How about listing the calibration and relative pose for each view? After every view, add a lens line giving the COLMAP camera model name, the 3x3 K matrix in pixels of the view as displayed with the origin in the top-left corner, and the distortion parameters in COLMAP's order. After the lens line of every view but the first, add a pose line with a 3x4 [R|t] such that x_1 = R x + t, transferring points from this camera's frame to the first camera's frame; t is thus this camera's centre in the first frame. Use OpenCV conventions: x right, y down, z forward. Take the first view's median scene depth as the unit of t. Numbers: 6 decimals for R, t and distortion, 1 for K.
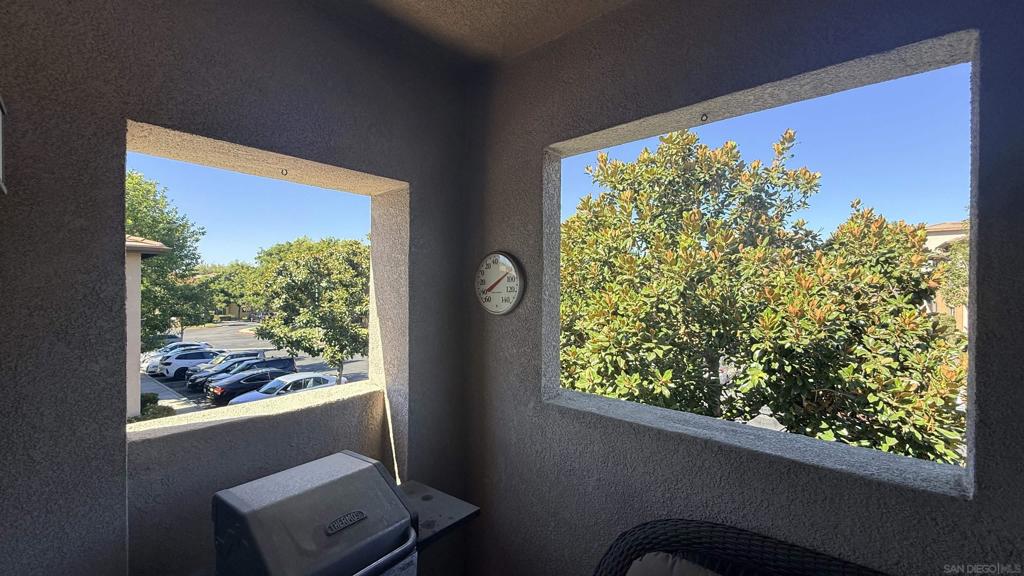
lens RADIAL K [[407.1, 0, 509.7], [0, 407.1, 287.0], [0, 0, 1]] dist [-0.000769, 0.000368]
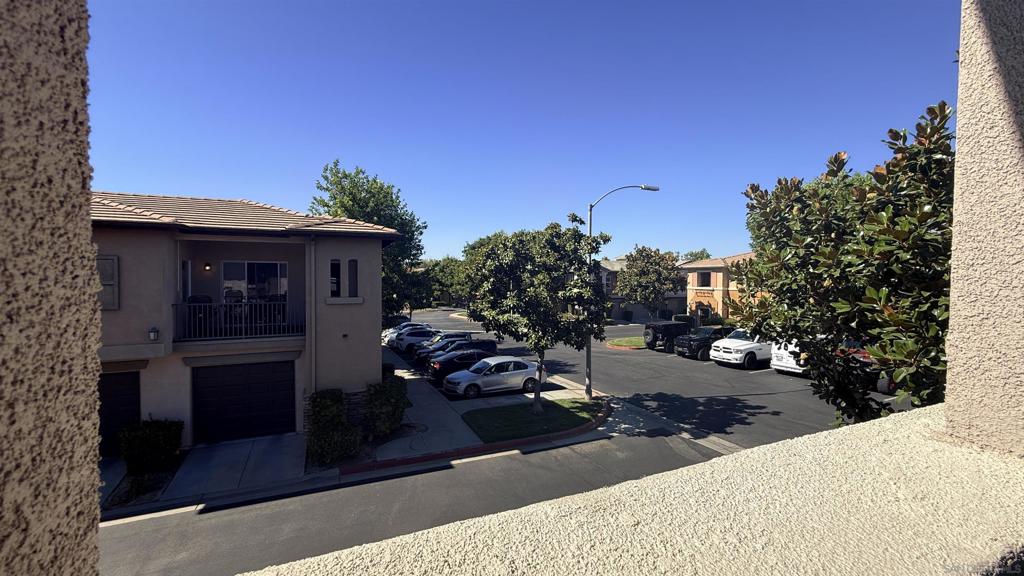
lens RADIAL K [[407.1, 0, 509.7], [0, 407.1, 287.0], [0, 0, 1]] dist [-0.000769, 0.000368]
pose [[0.905304, 0.009474, -0.424658, -0.072973], [-0.001111, 0.999801, 0.019936, 0.017507], [0.424763, -0.017577, 0.905134, 0.088736]]
